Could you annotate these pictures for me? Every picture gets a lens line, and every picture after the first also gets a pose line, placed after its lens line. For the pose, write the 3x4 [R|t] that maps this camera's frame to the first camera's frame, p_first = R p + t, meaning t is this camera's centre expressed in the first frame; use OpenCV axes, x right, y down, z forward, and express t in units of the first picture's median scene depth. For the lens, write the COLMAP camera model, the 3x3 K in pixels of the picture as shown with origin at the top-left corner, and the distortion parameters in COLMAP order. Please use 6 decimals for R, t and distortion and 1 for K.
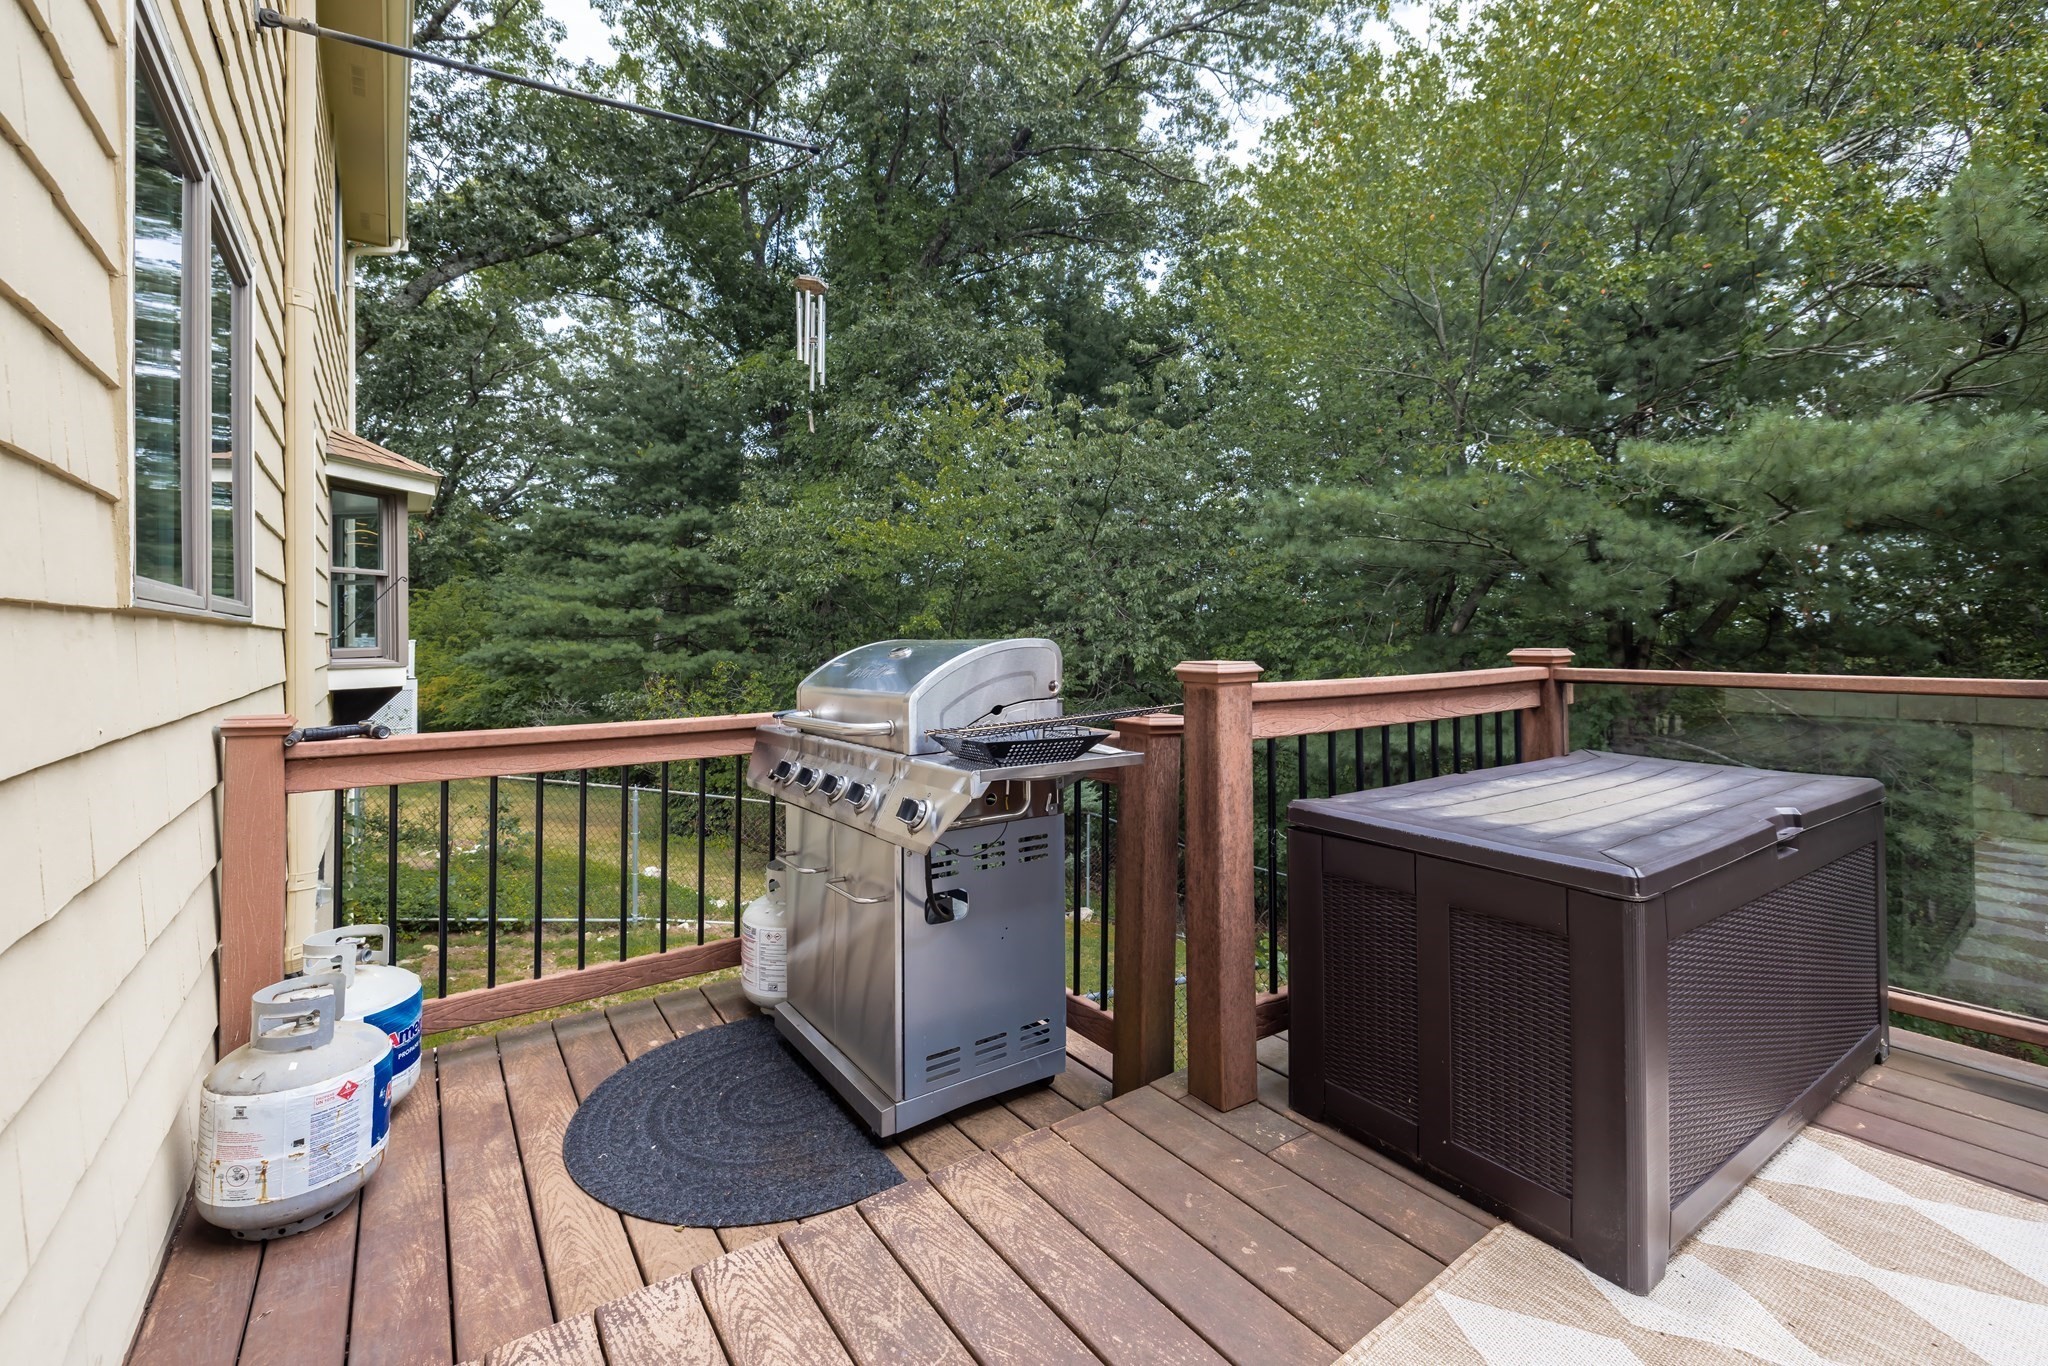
lens RADIAL K [[880.7, 0, 1024.5], [0, 880.7, 619.5], [0, 0, 1]] dist [0.002893, 0.000300]
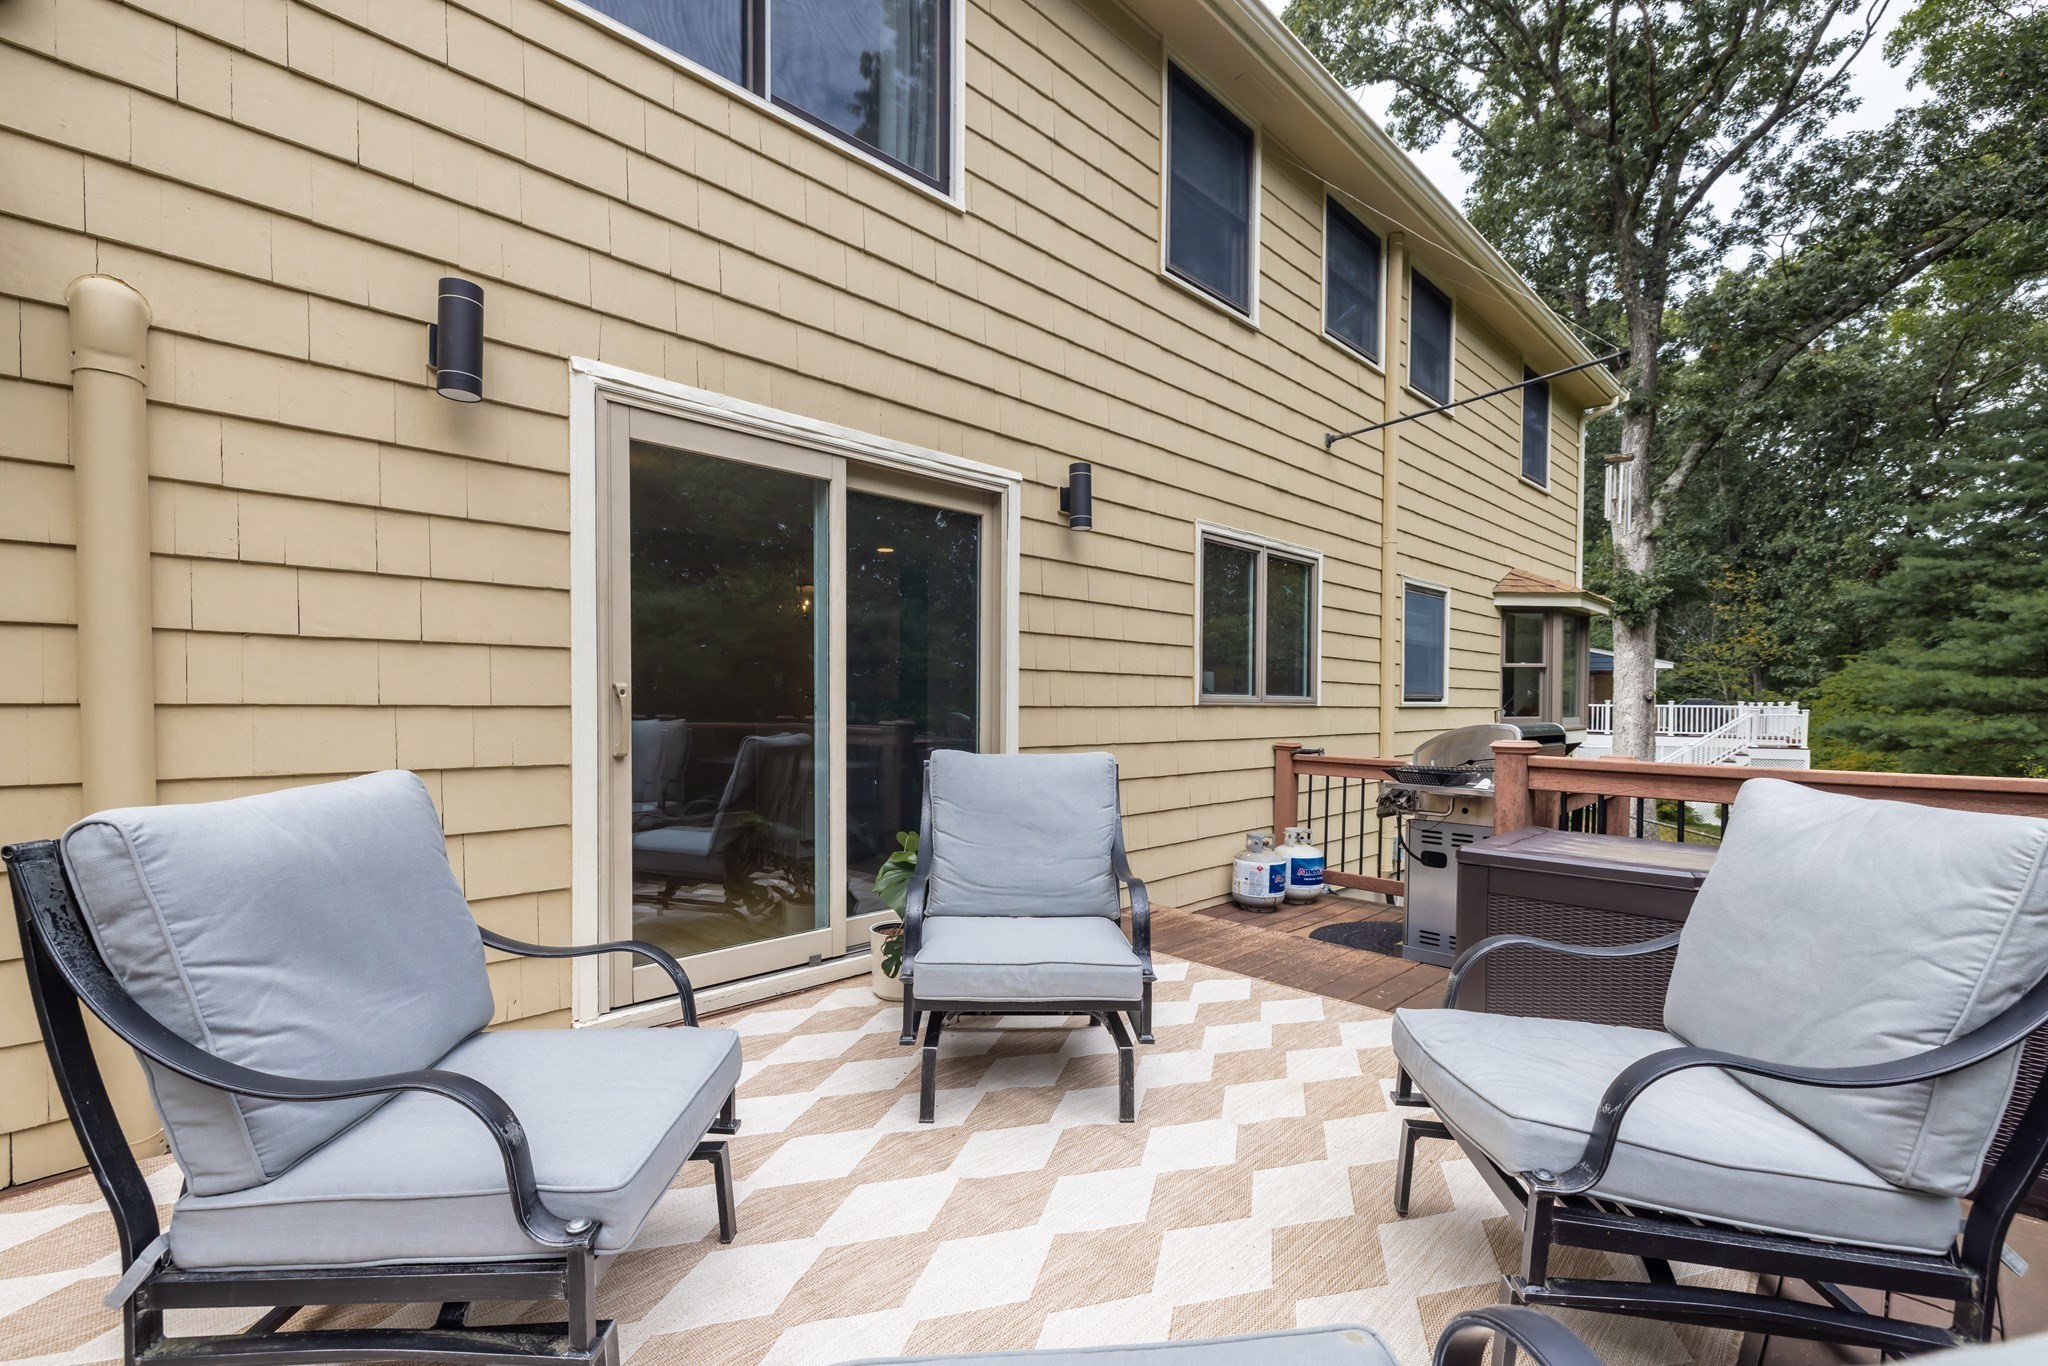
lens RADIAL K [[870.7, 0, 1026.0], [0, 870.7, 720.3], [0, 0, 1]] dist [-0.003566, -0.000543]
pose [[0.163012, 0.034211, -0.986031, 0.169453], [0.005563, 0.999351, 0.035592, -0.005747], [0.986608, -0.011287, 0.162715, -0.020278]]
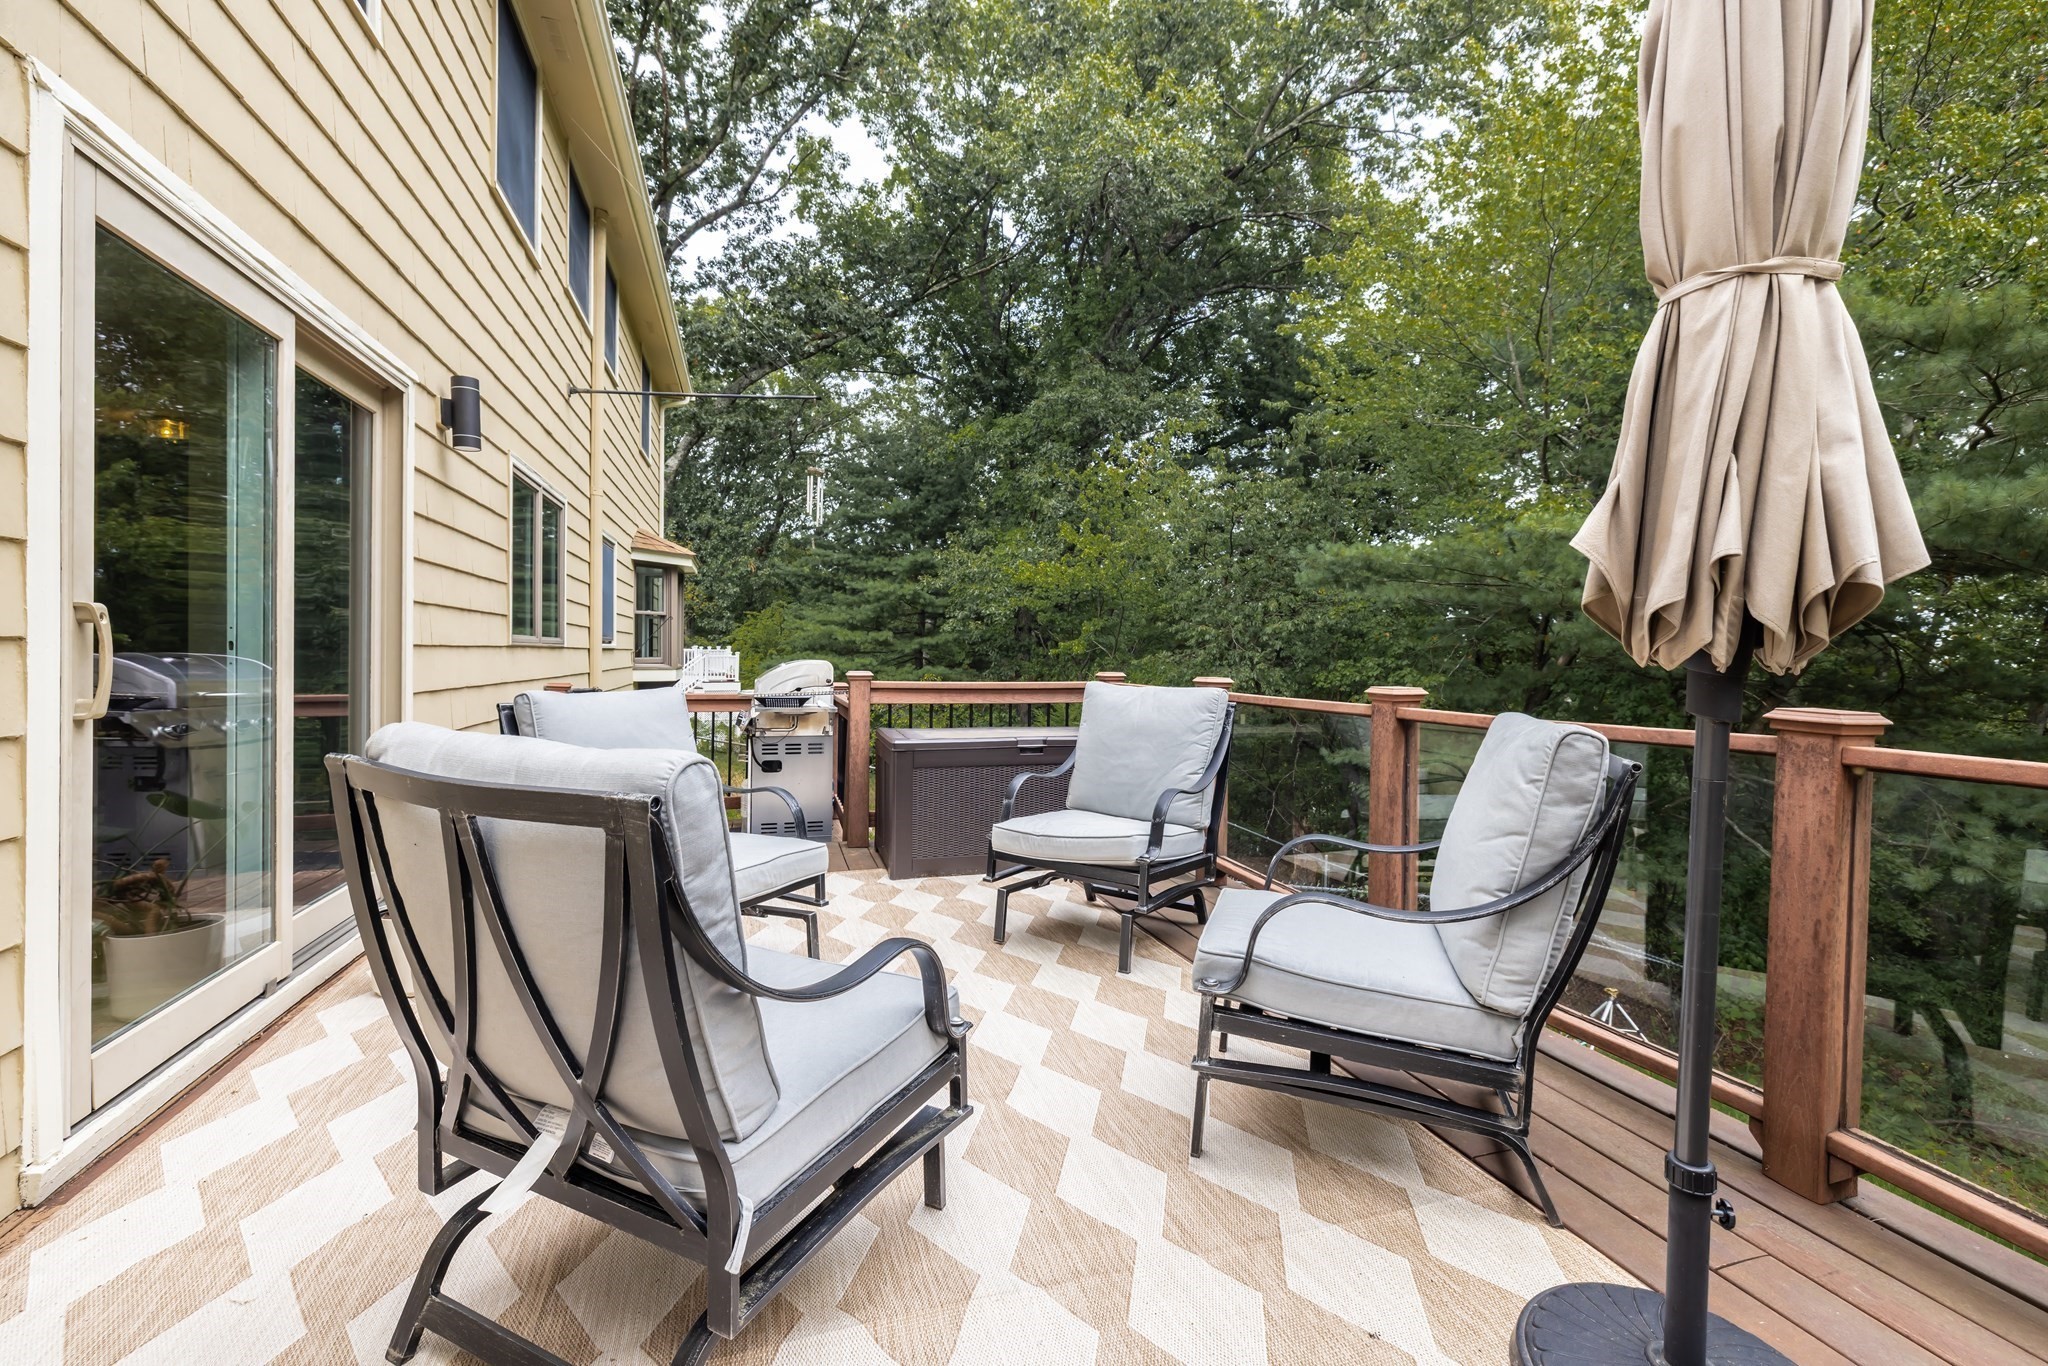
lens RADIAL K [[863.8, 0, 1028.0], [0, 863.8, 652.3], [0, 0, 1]] dist [-0.001607, 0.000139]
pose [[0.953130, 0.020396, -0.301874, 0.137808], [-0.016445, 0.999743, 0.015625, -0.005063], [0.302115, -0.009928, 0.953220, -0.114470]]
